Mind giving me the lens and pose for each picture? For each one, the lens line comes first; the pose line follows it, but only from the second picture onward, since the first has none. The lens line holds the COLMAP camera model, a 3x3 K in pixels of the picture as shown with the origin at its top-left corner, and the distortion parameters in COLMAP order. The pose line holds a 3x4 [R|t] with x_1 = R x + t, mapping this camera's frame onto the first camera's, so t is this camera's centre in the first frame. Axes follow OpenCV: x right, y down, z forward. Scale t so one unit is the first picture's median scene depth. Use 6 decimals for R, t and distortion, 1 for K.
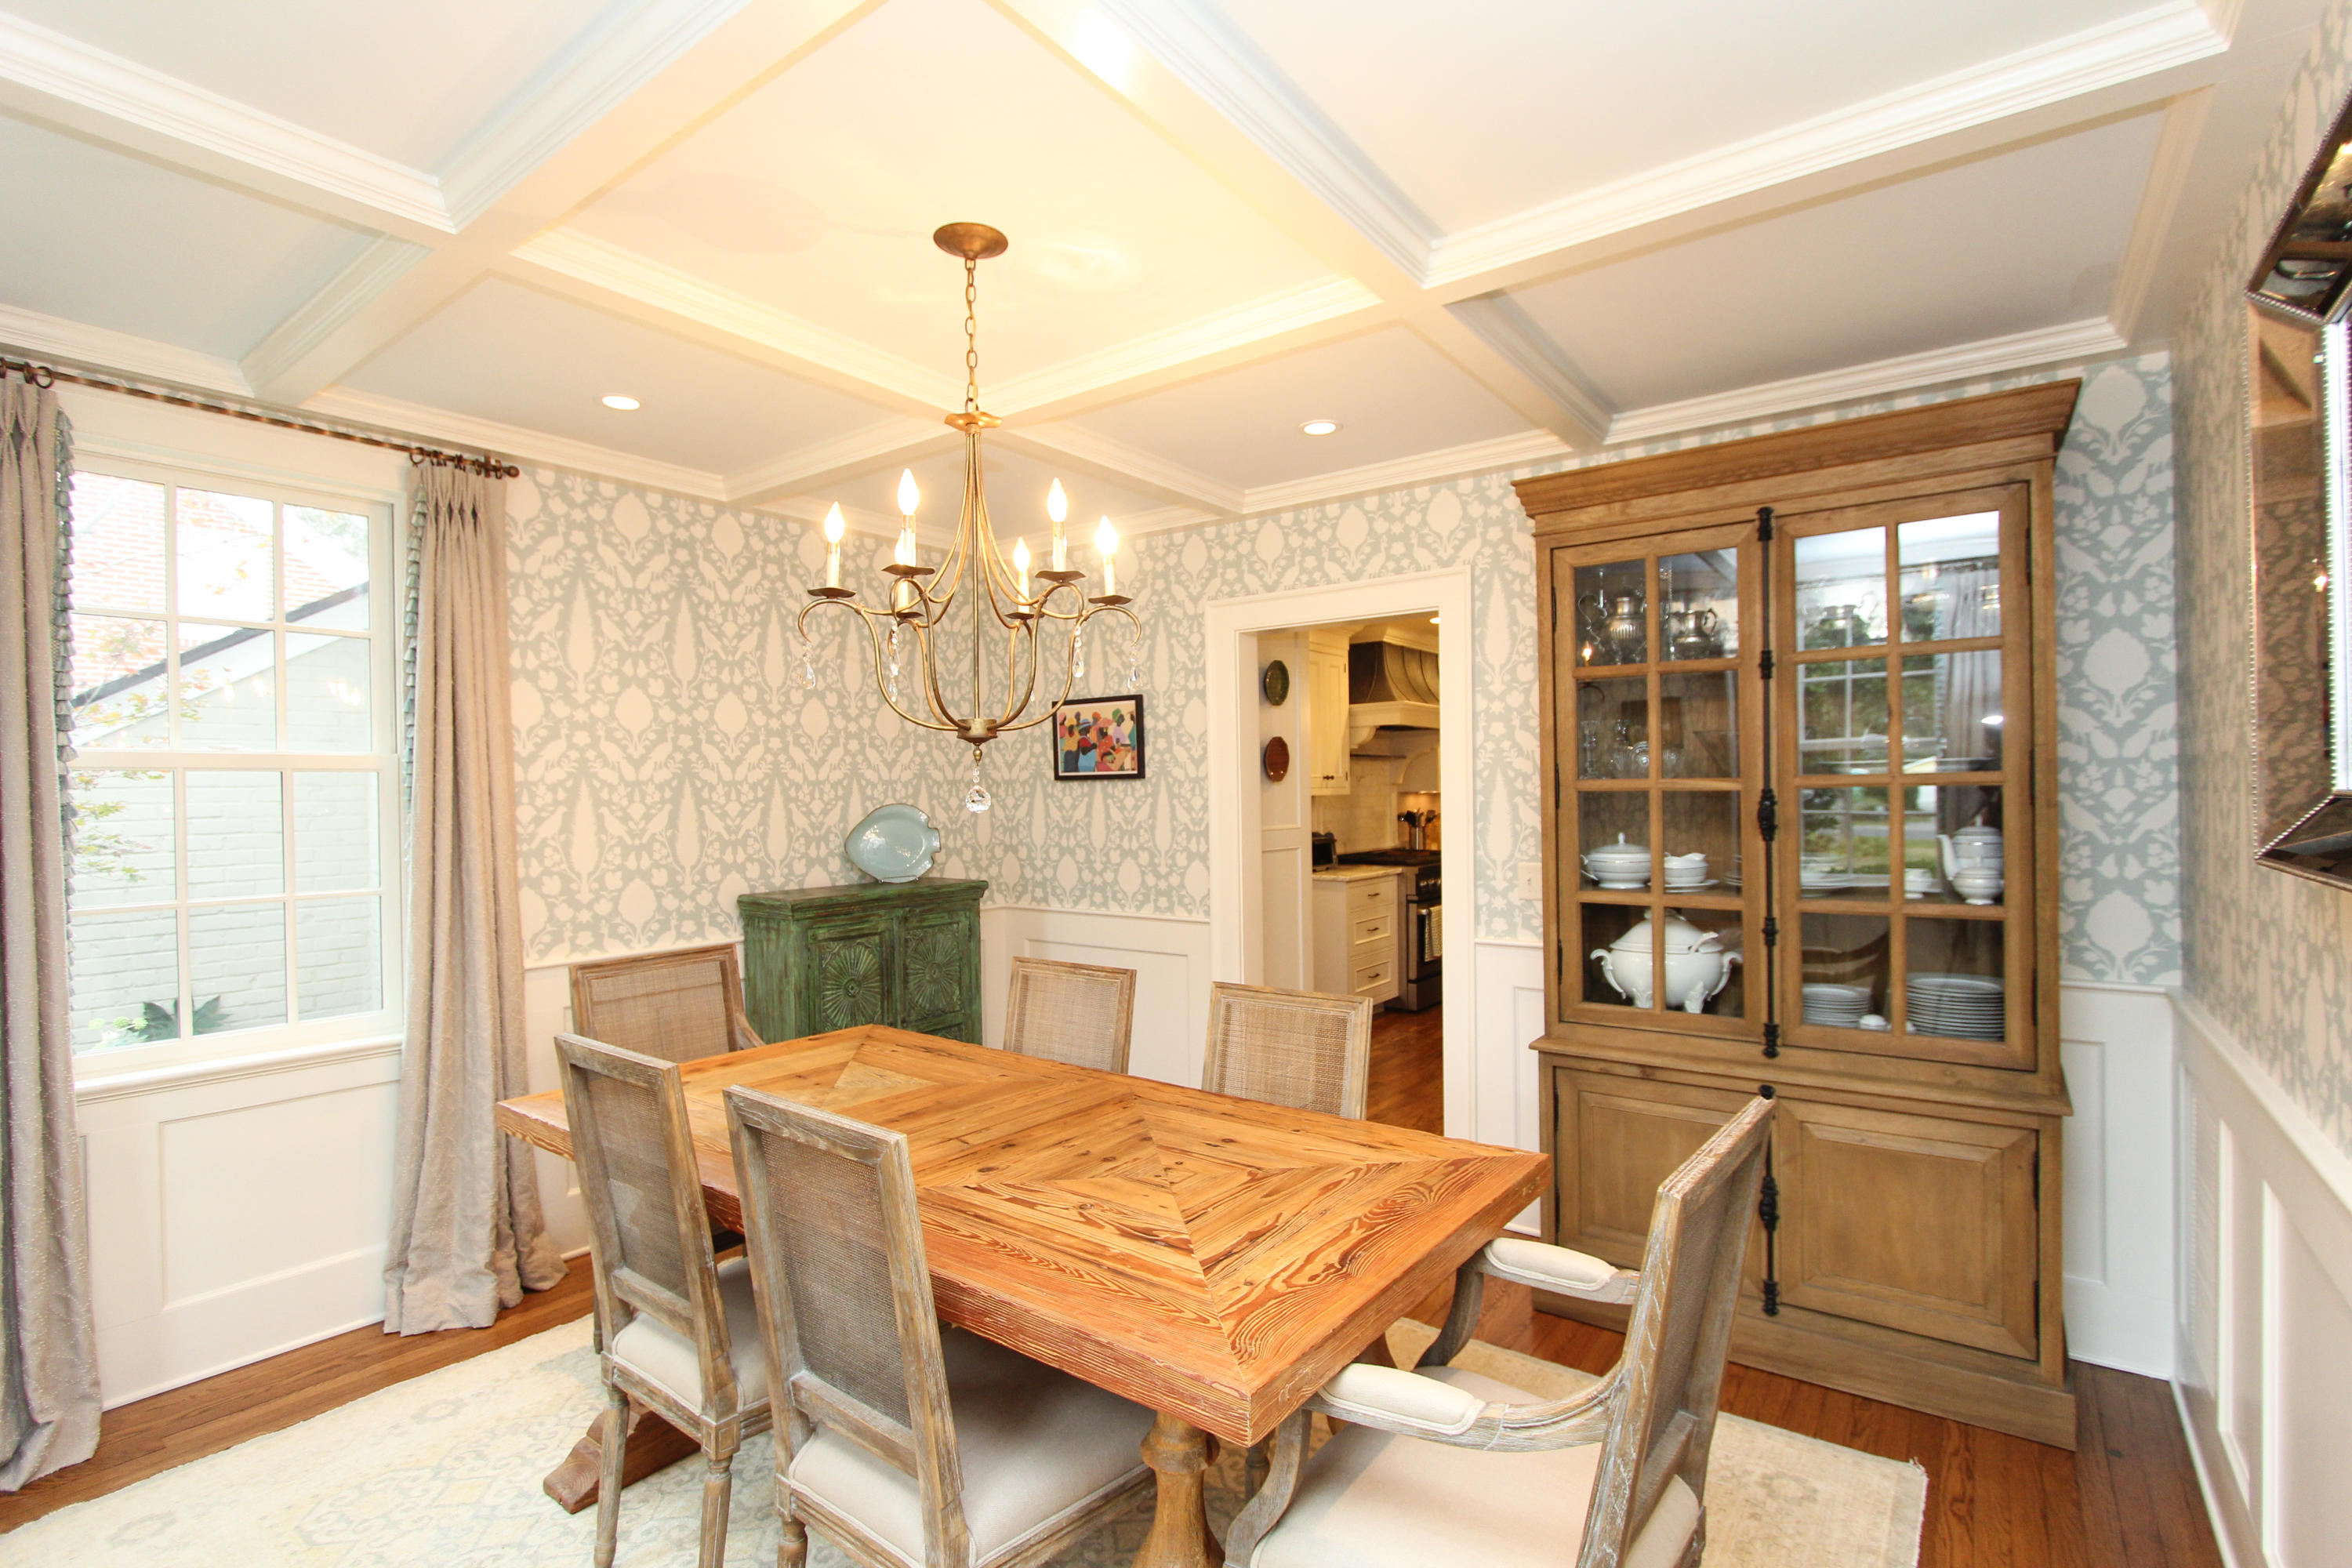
lens RADIAL K [[1076.3, 0, 1176.9], [0, 1076.3, 797.6], [0, 0, 1]] dist [-0.023141, 0.005459]
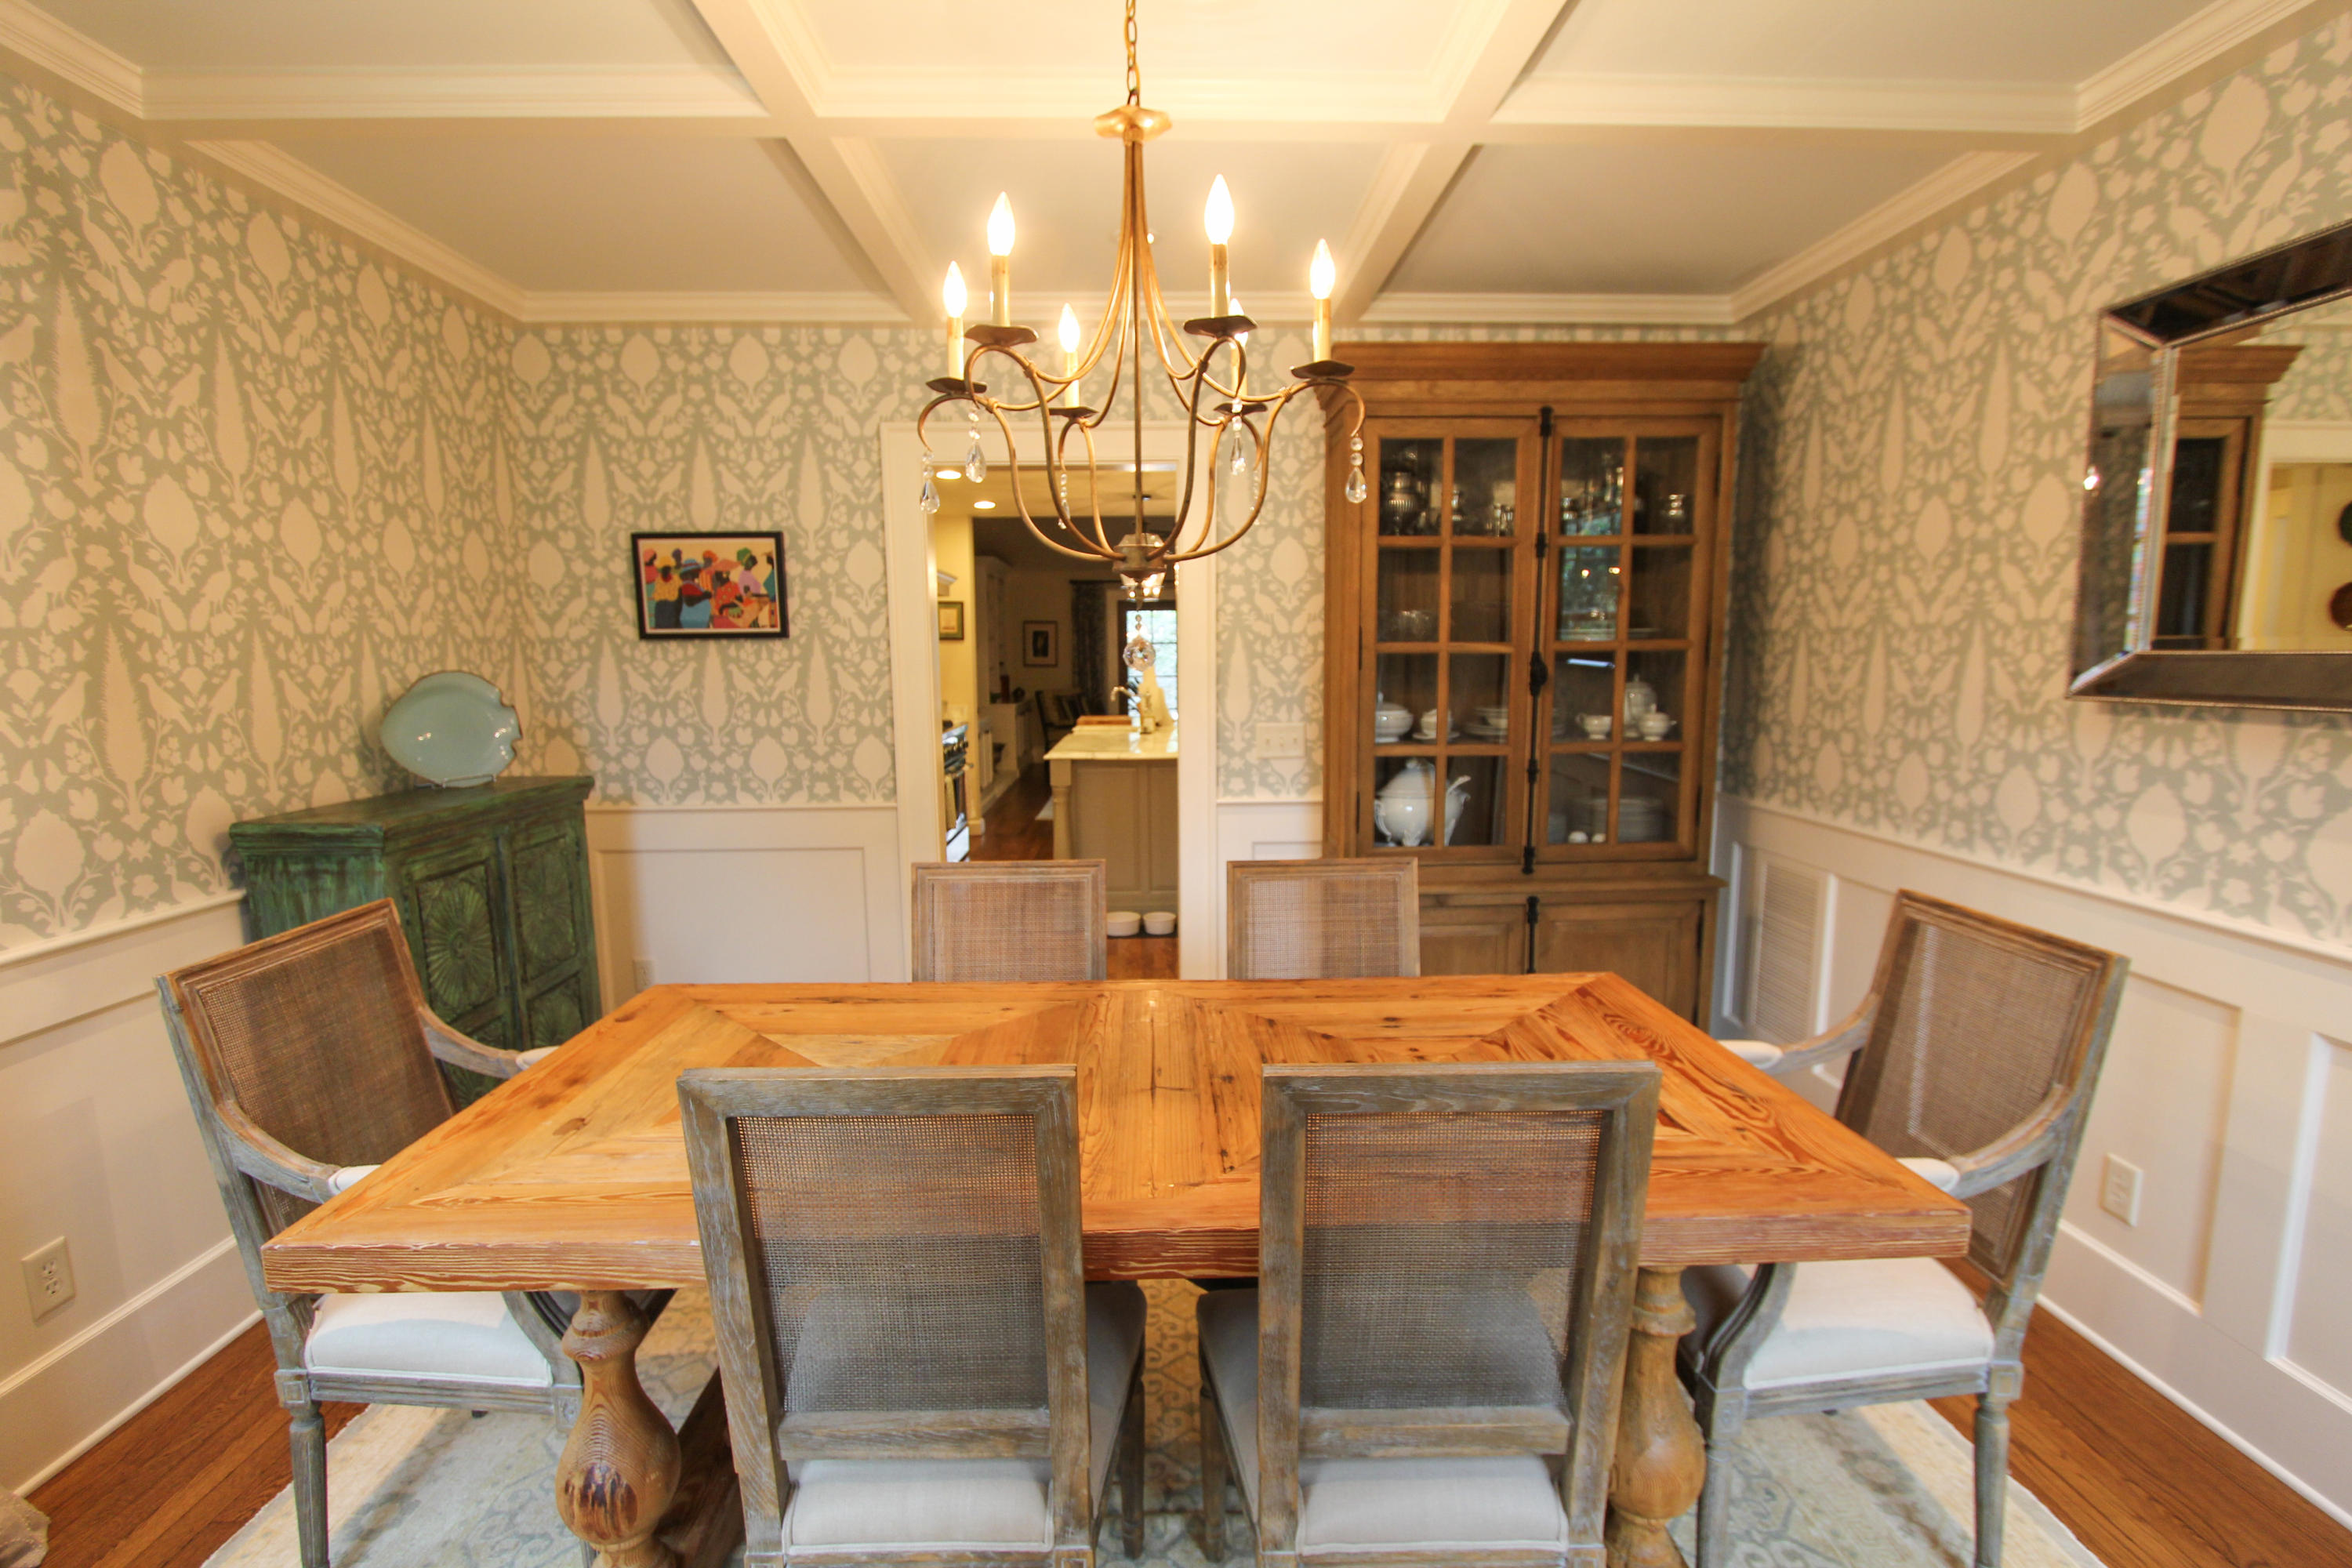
lens RADIAL K [[1076.3, 0, 1176.9], [0, 1076.3, 797.6], [0, 0, 1]] dist [-0.023141, 0.005459]
pose [[0.786166, -0.075894, 0.613338, -0.348372], [0.002333, 0.992788, 0.119857, 0.006194], [-0.618011, -0.092796, 0.780673, 0.207187]]
